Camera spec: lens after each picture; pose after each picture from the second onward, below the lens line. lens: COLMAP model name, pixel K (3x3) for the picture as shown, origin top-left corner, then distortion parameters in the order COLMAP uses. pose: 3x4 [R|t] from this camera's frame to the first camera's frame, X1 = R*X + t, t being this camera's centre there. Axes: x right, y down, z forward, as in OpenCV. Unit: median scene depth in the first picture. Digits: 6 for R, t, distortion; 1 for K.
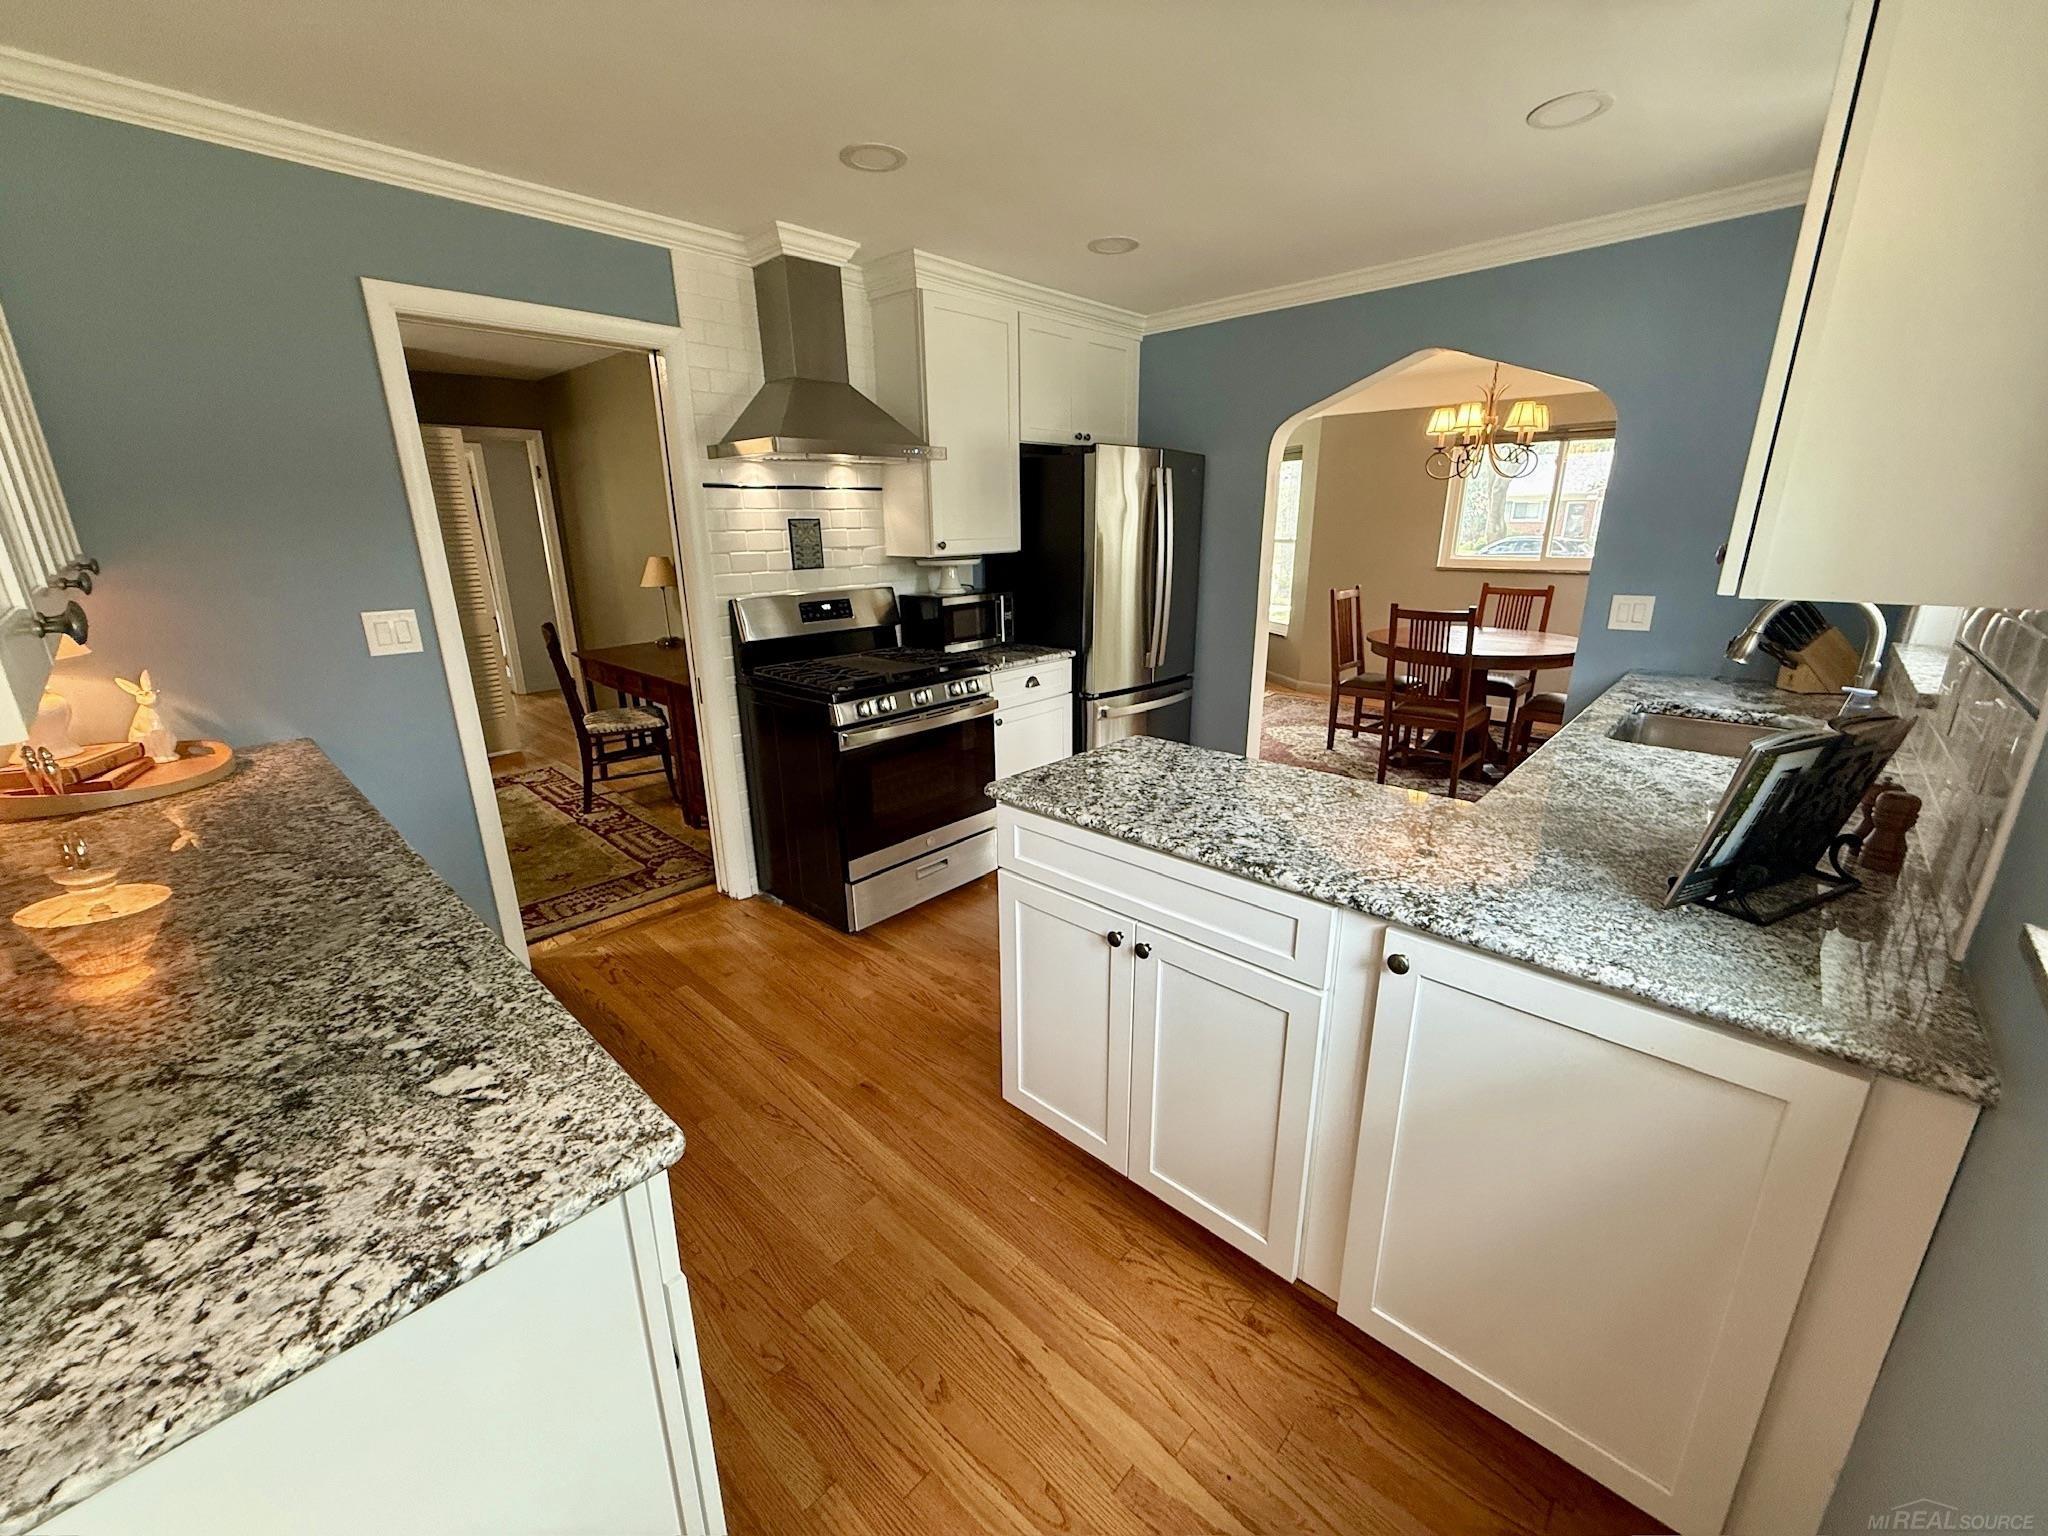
lens RADIAL K [[824.5, 0, 1019.5], [0, 824.5, 768.9], [0, 0, 1]] dist [-0.001654, -0.000264]
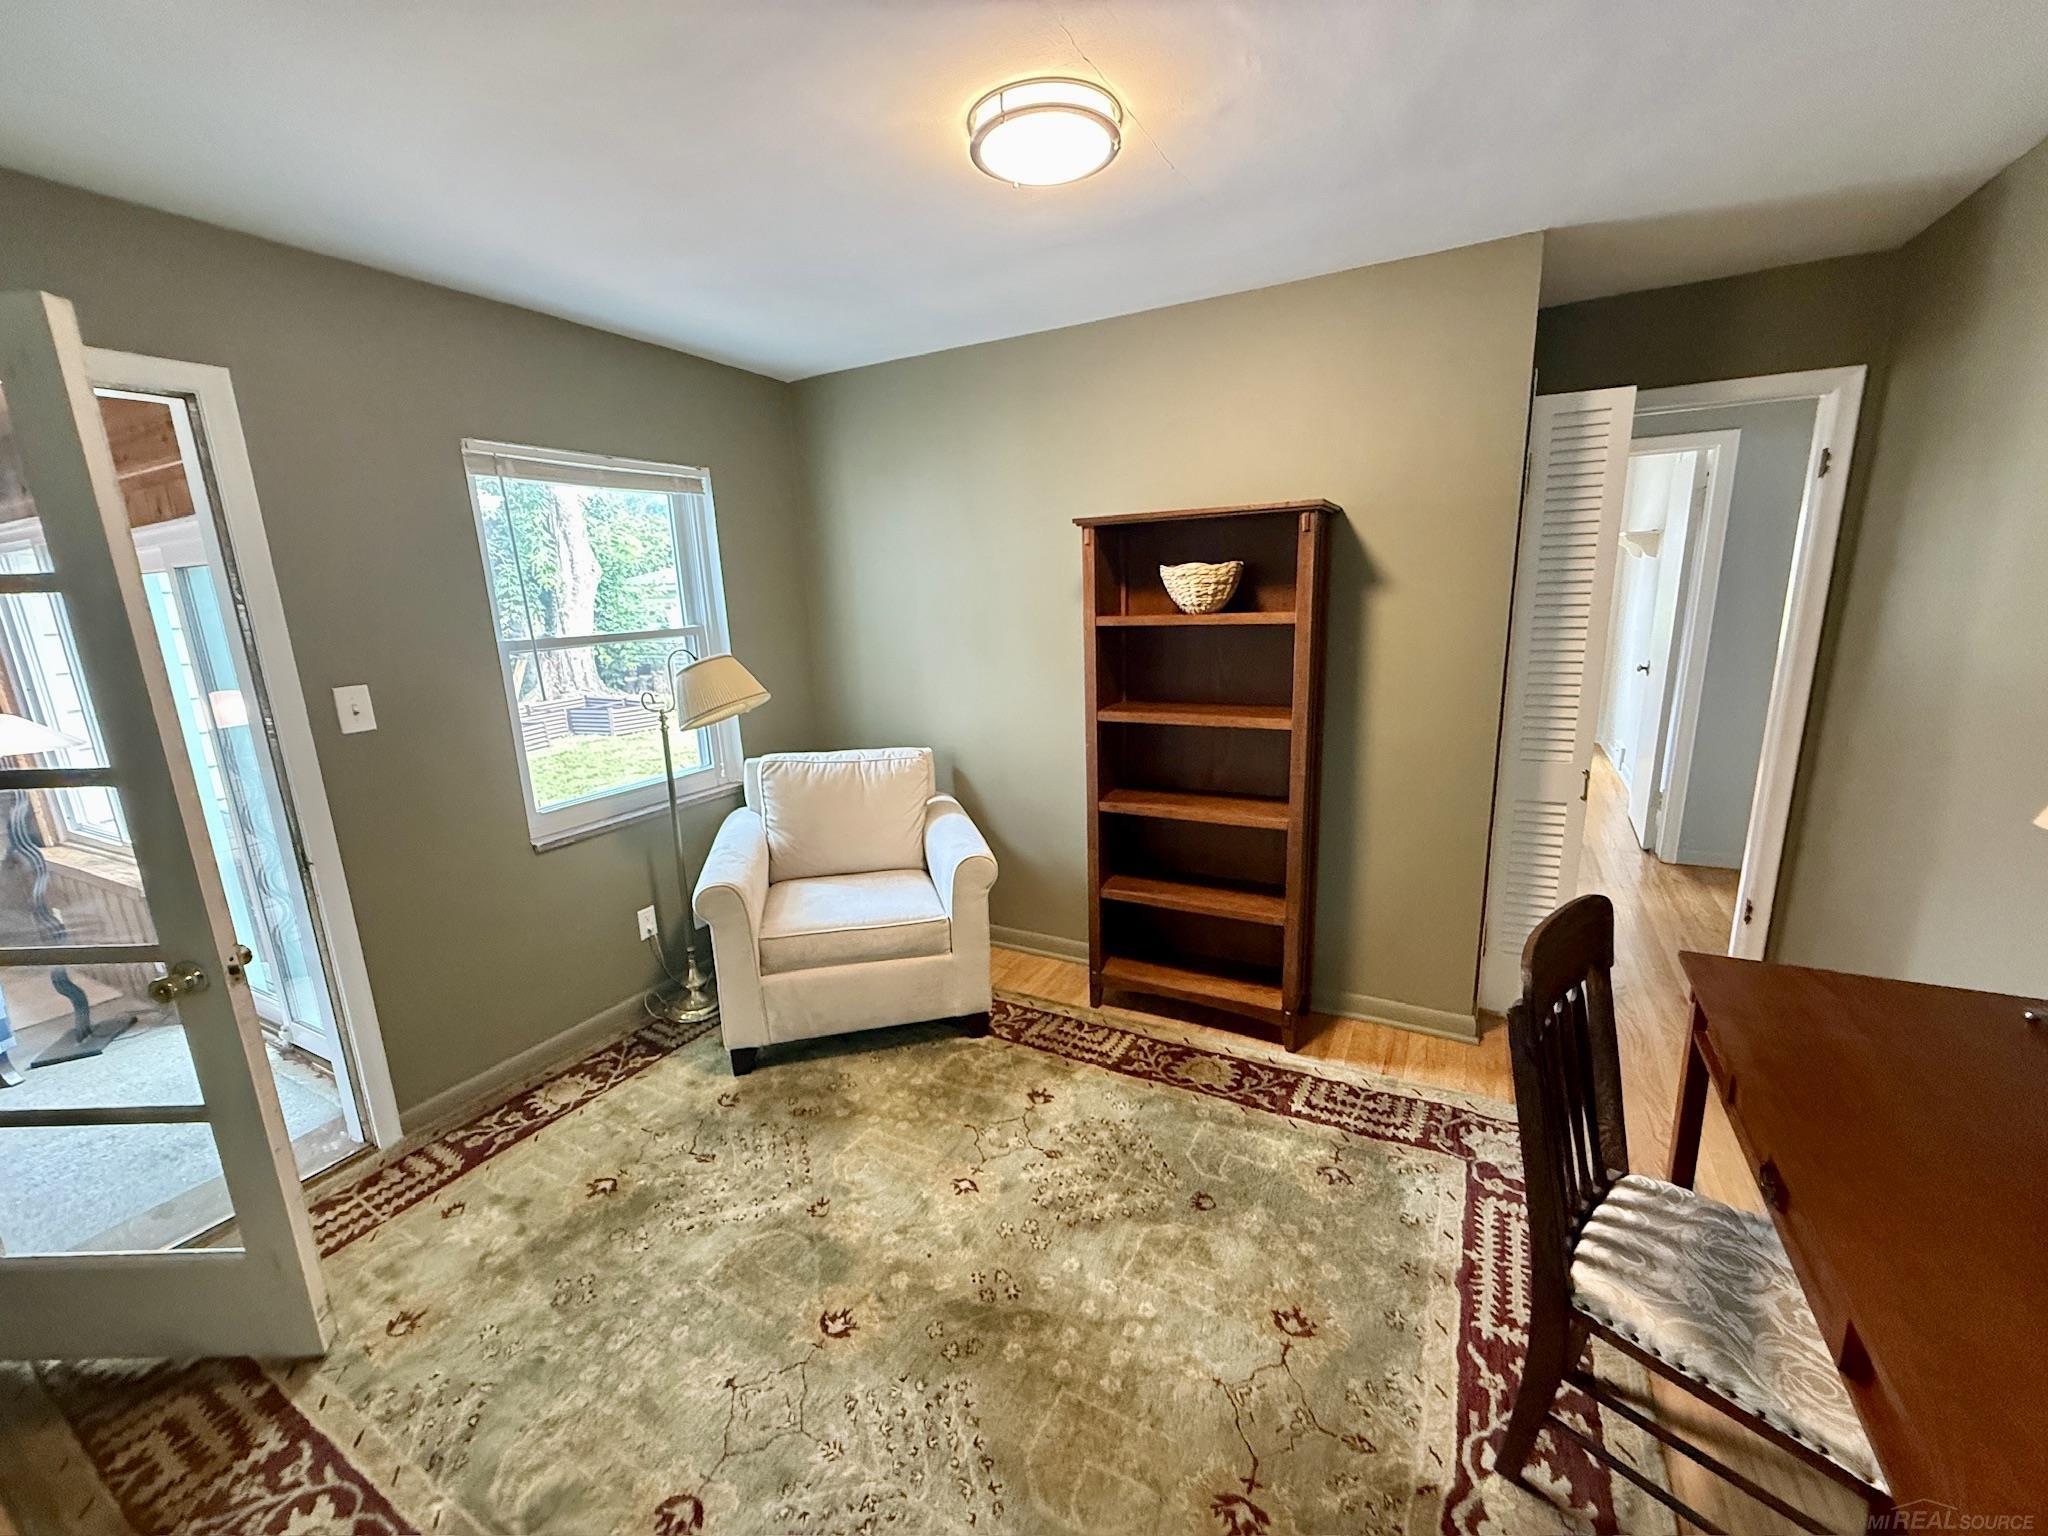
lens RADIAL K [[824.5, 0, 1012.4], [0, 824.5, 764.5], [0, 0, 1]] dist [-0.001654, -0.000264]
pose [[0.245786, 0.217811, -0.944536, -0.324322], [-0.249731, 0.955762, 0.155415, -0.223095], [0.936602, 0.197681, 0.289307, 0.666981]]
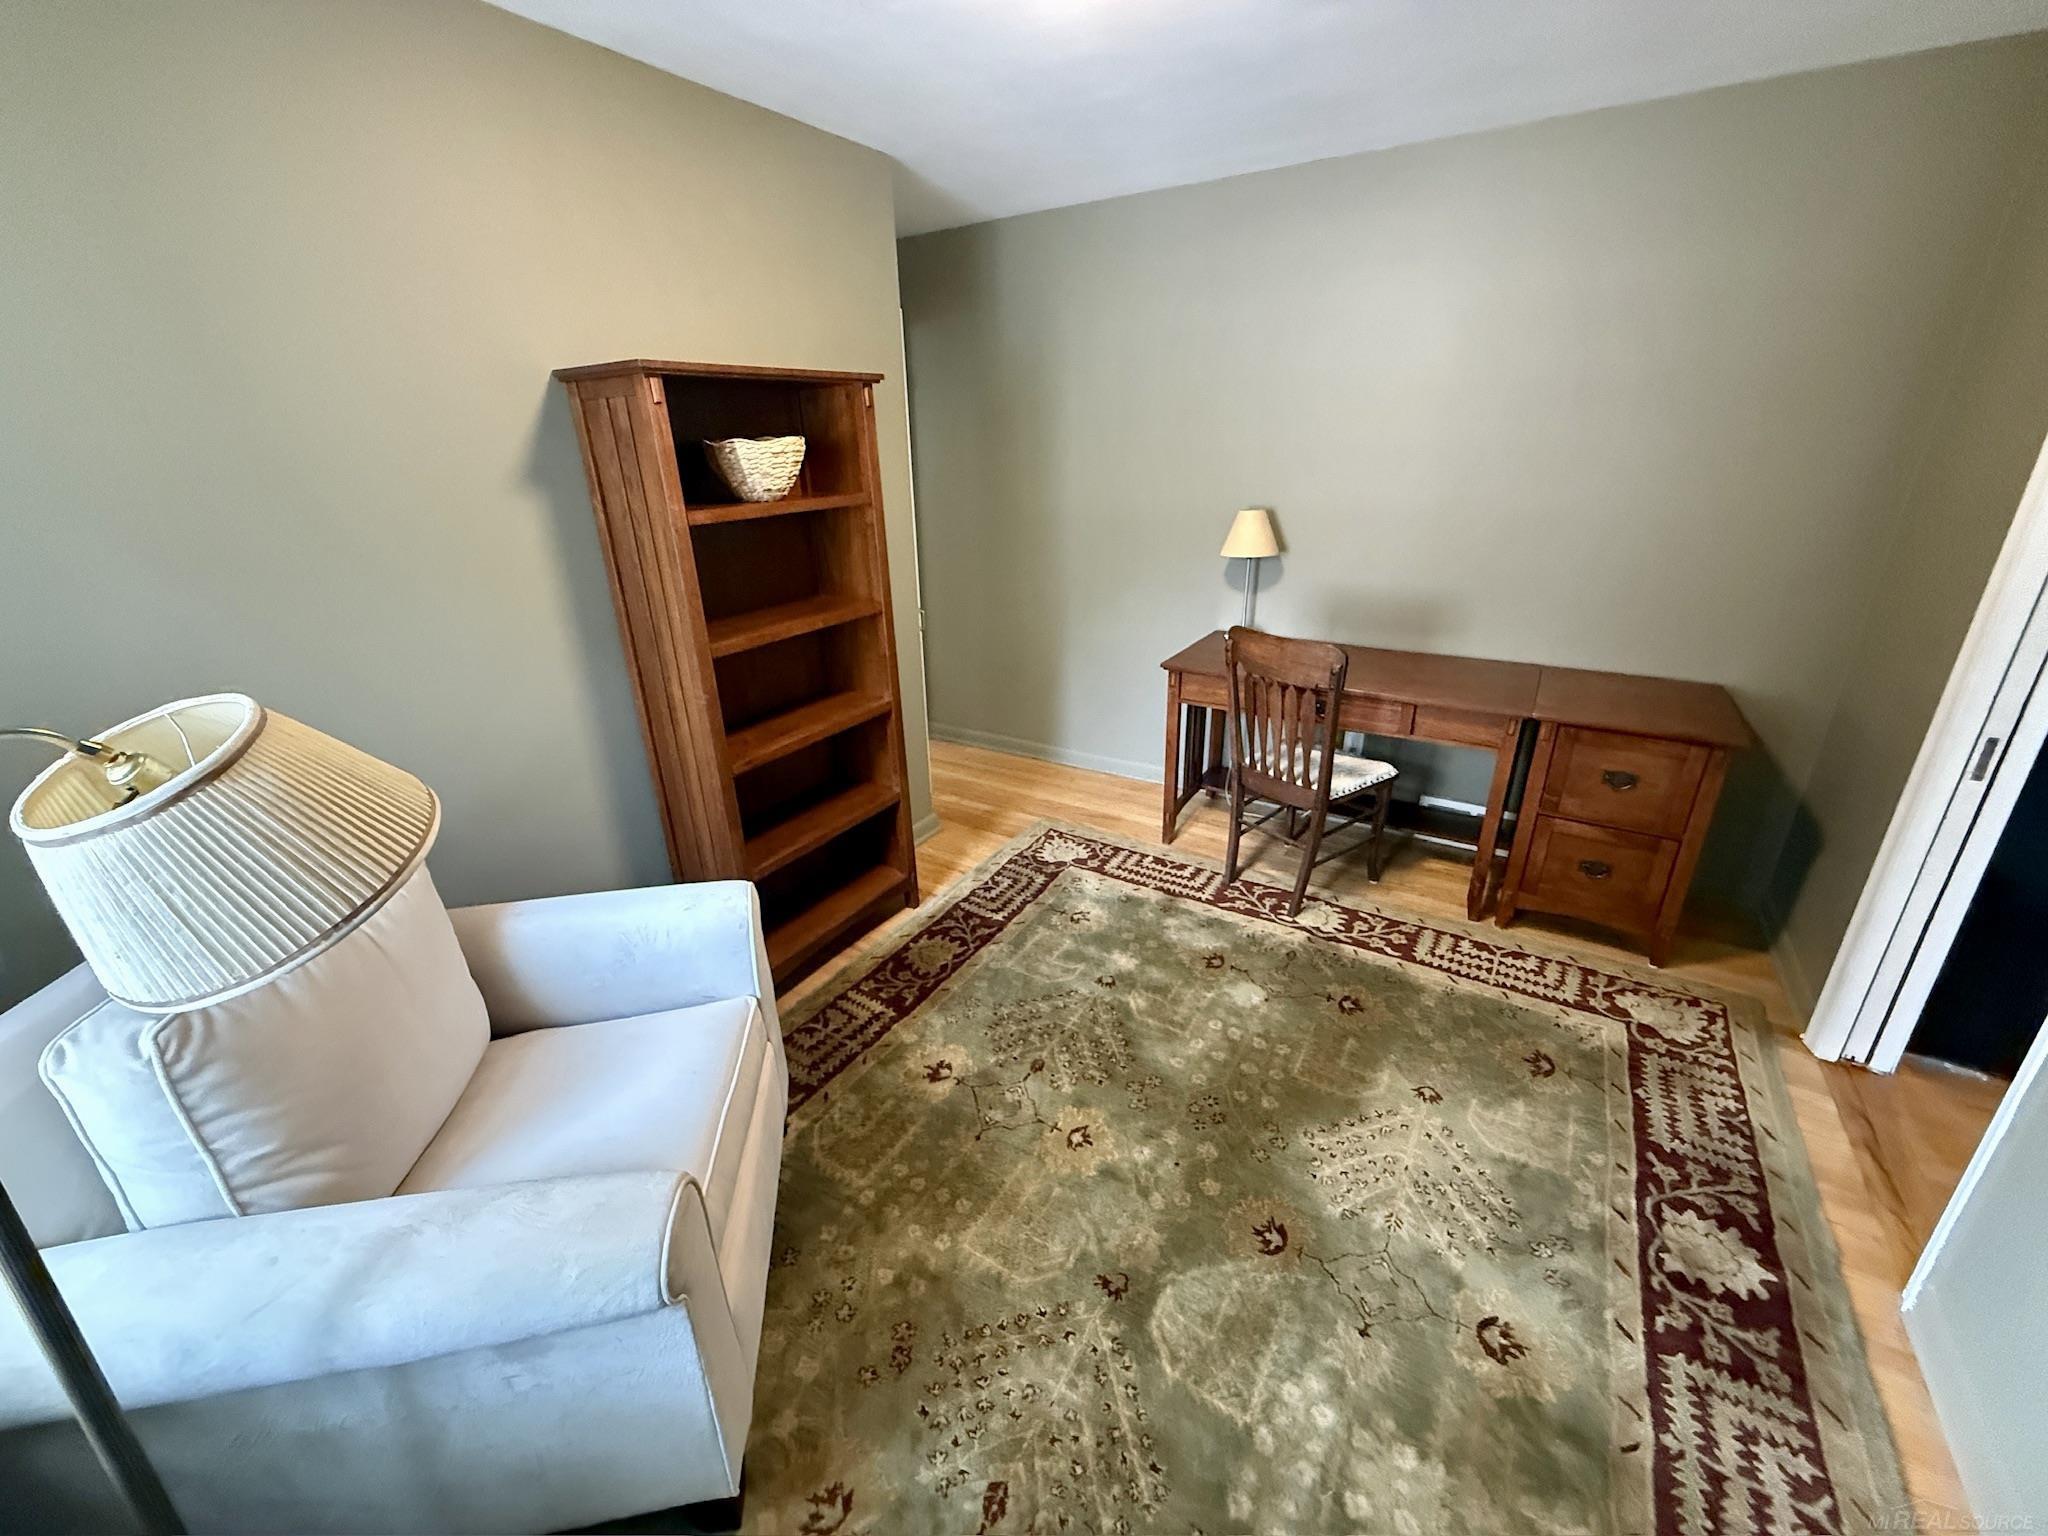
lens RADIAL K [[824.5, 0, 1030.1], [0, 824.5, 765.4], [0, 0, 1]] dist [-0.001654, -0.000264]
pose [[0.979446, -0.079922, 0.185197, -0.851858], [0.064498, 0.994042, 0.087872, -0.139228], [-0.191117, -0.074121, 0.978765, 0.404156]]
